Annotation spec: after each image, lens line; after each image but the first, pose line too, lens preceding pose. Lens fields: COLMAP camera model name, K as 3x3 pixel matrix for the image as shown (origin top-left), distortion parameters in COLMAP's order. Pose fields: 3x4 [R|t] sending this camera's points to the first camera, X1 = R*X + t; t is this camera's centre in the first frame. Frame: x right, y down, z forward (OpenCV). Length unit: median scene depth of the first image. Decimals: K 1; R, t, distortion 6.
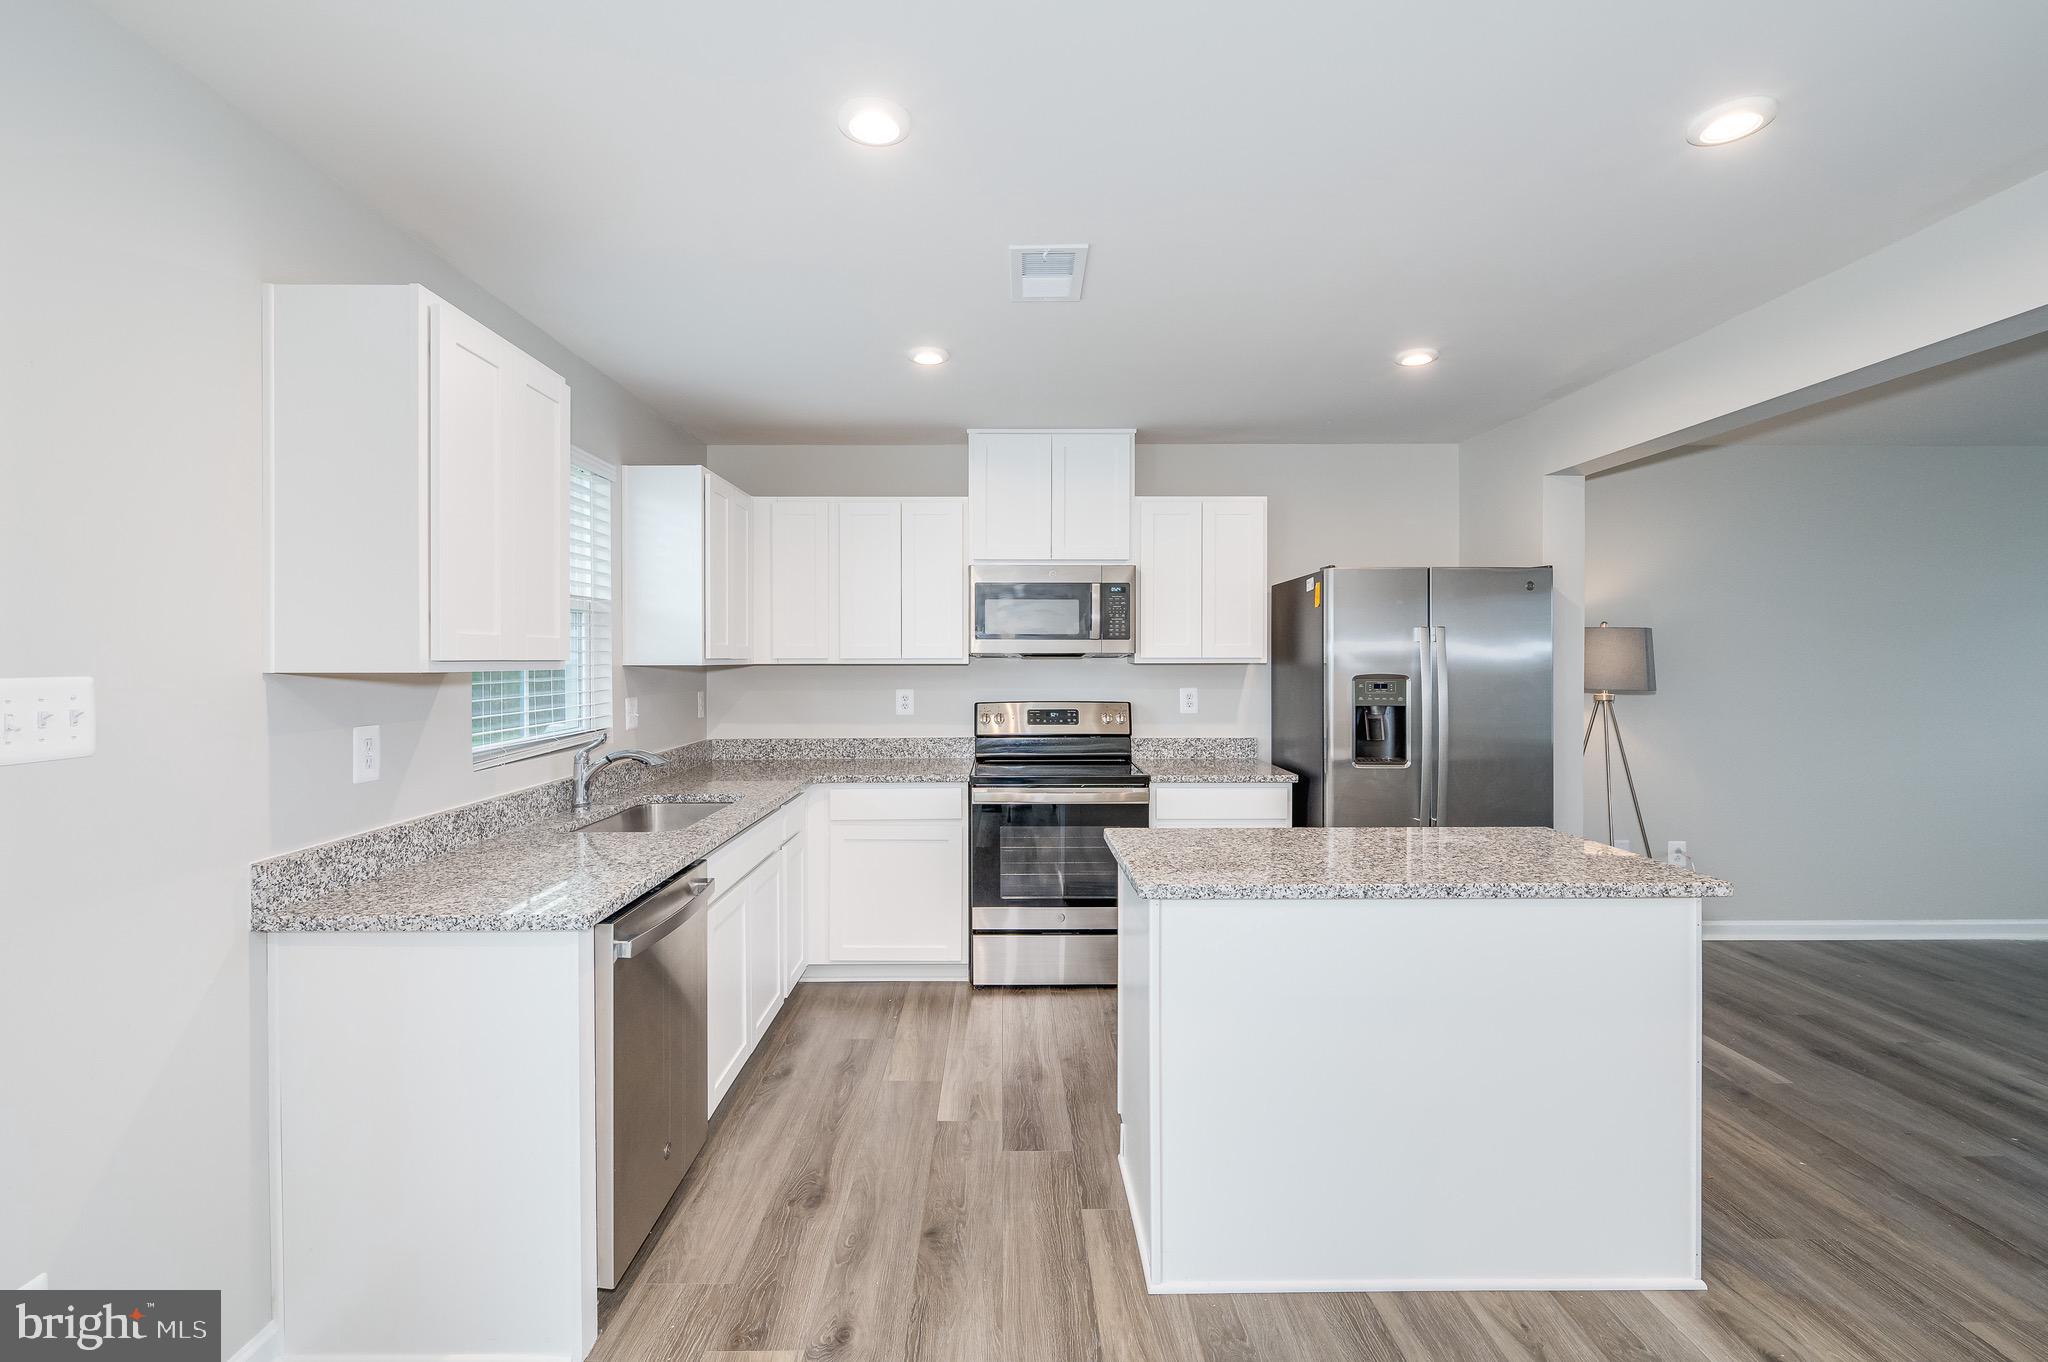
lens RADIAL K [[909.5, 0, 1027.4], [0, 909.5, 677.5], [0, 0, 1]] dist [-0.002789, 0.000230]
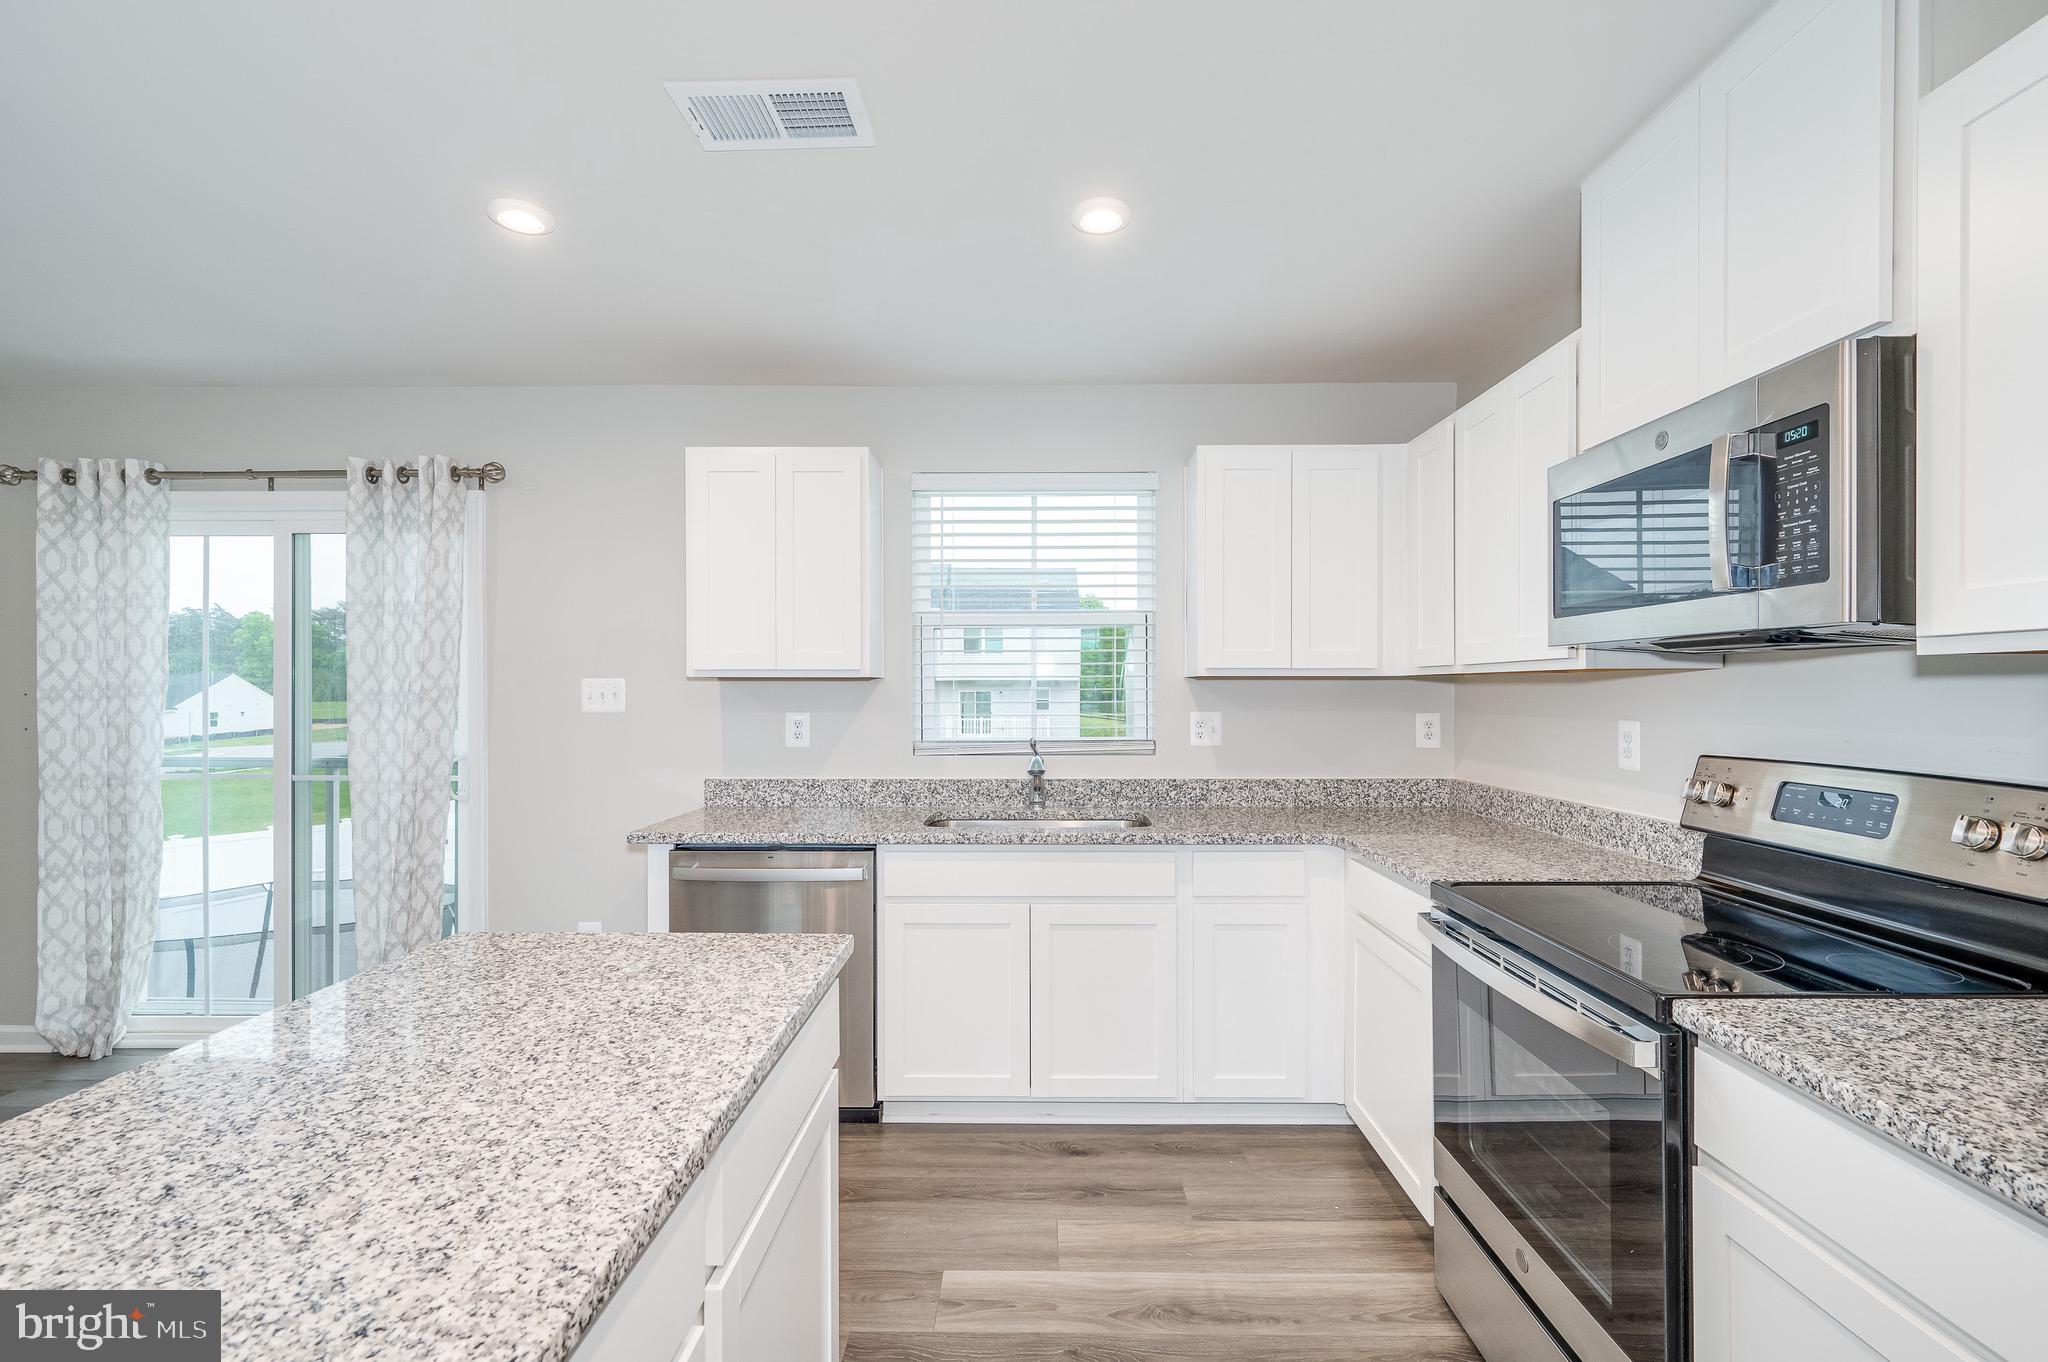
lens RADIAL K [[914.7, 0, 1020.2], [0, 914.7, 687.1], [0, 0, 1]] dist [-0.001123, 0.000490]
pose [[-0.011073, -0.000249, -0.999939, 0.463804], [-0.019923, 0.999802, -0.000029, 0.001051], [0.999740, 0.019922, -0.011076, 0.773494]]
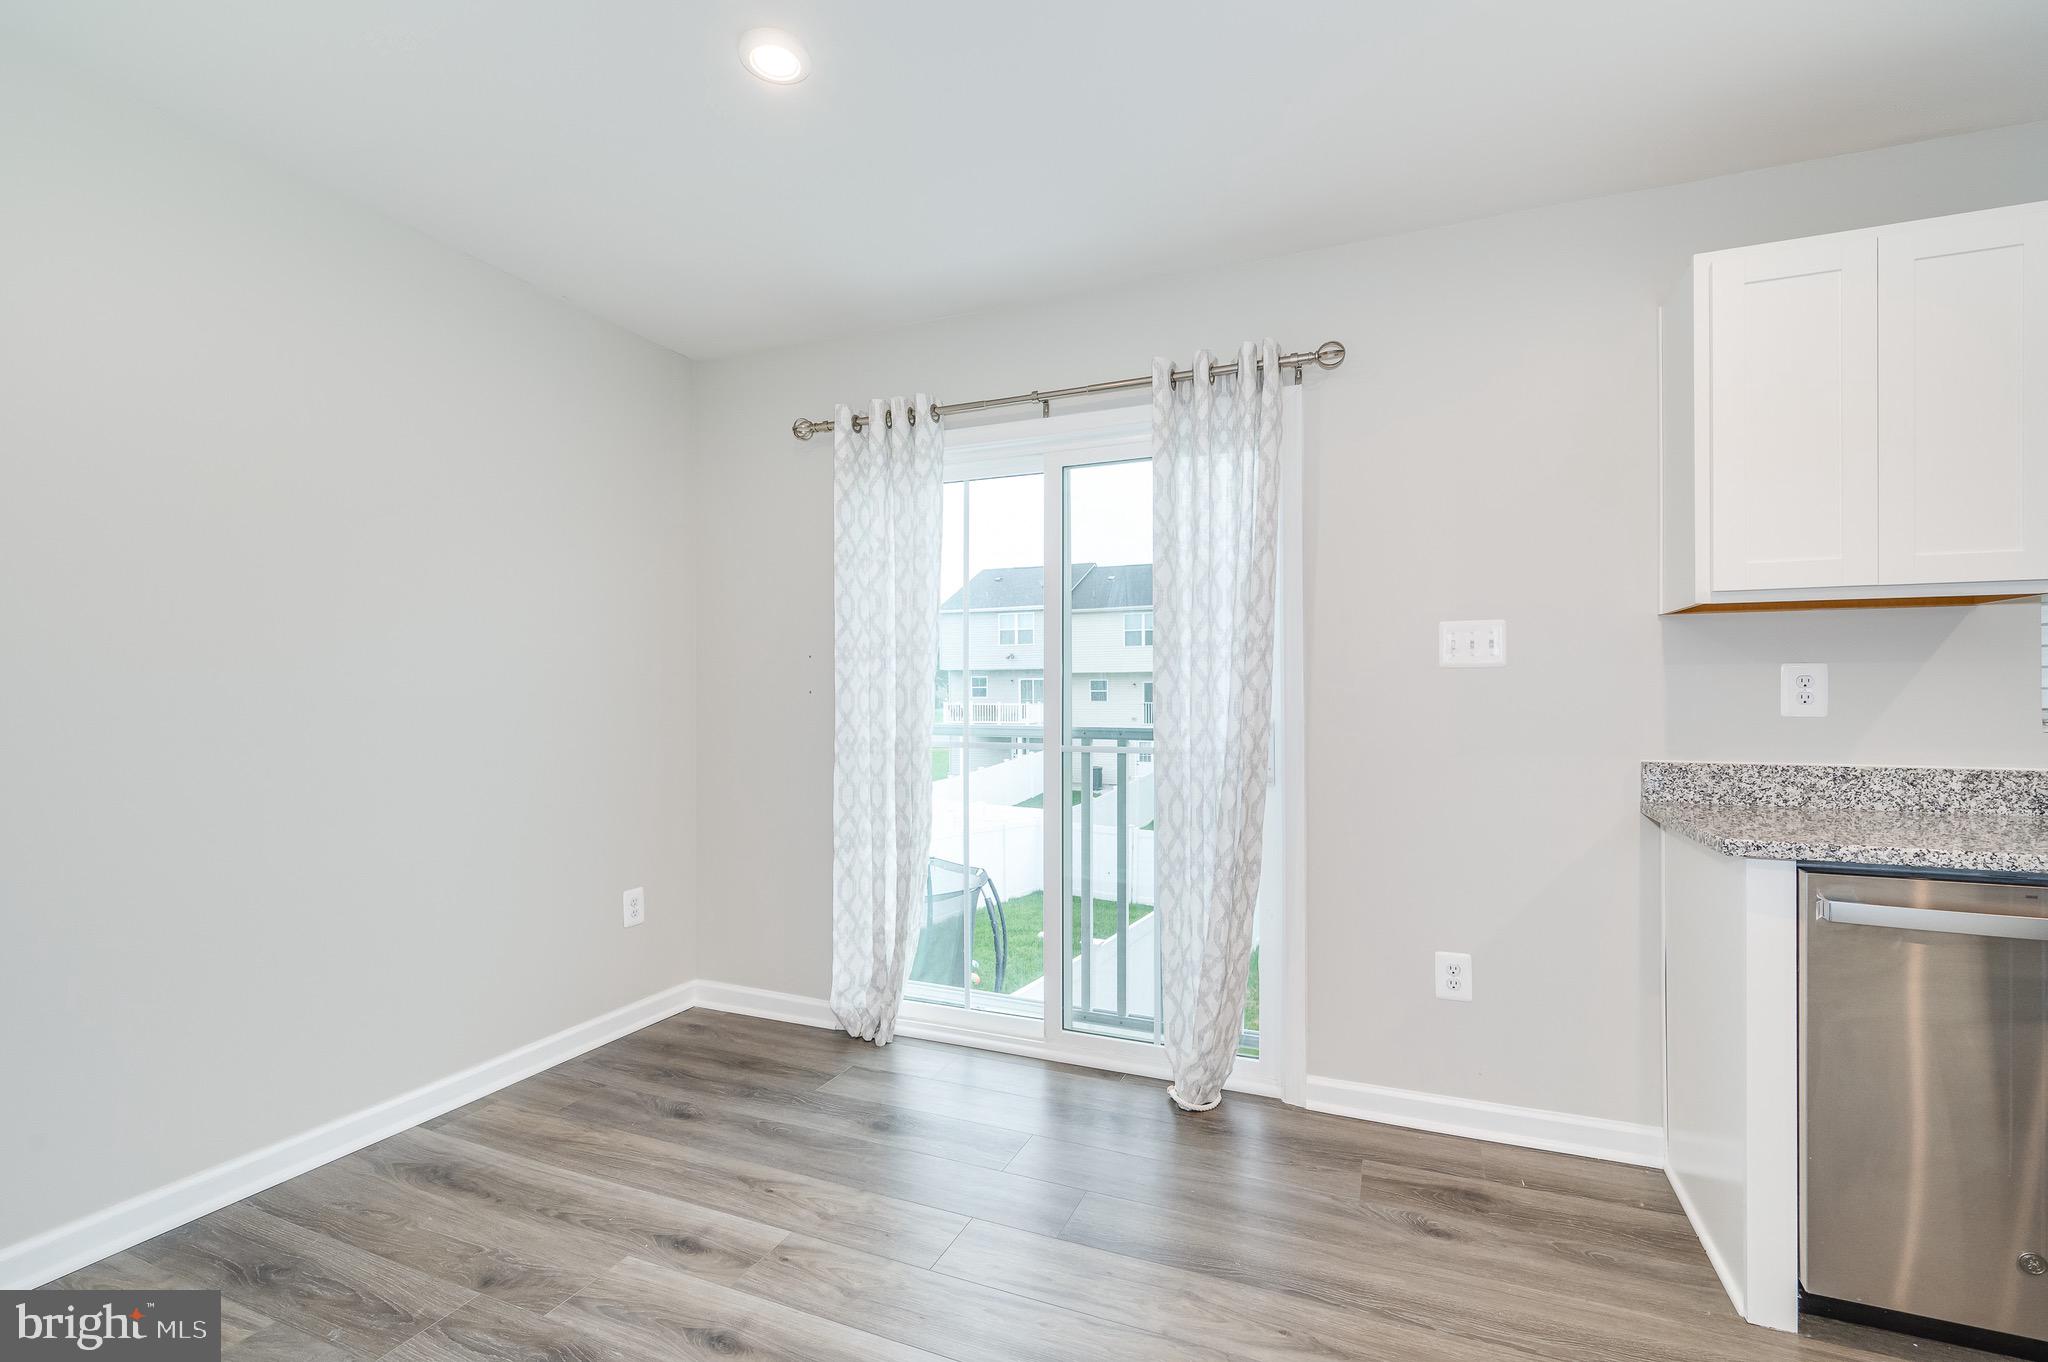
lens RADIAL K [[909.5, 0, 1027.4], [0, 909.5, 677.5], [0, 0, 1]] dist [-0.002789, 0.000230]
pose [[-0.383190, -0.008453, -0.923631, 0.298071], [-0.014895, 0.999885, -0.002971, 0.047918], [0.923549, 0.012618, -0.383272, 0.309591]]
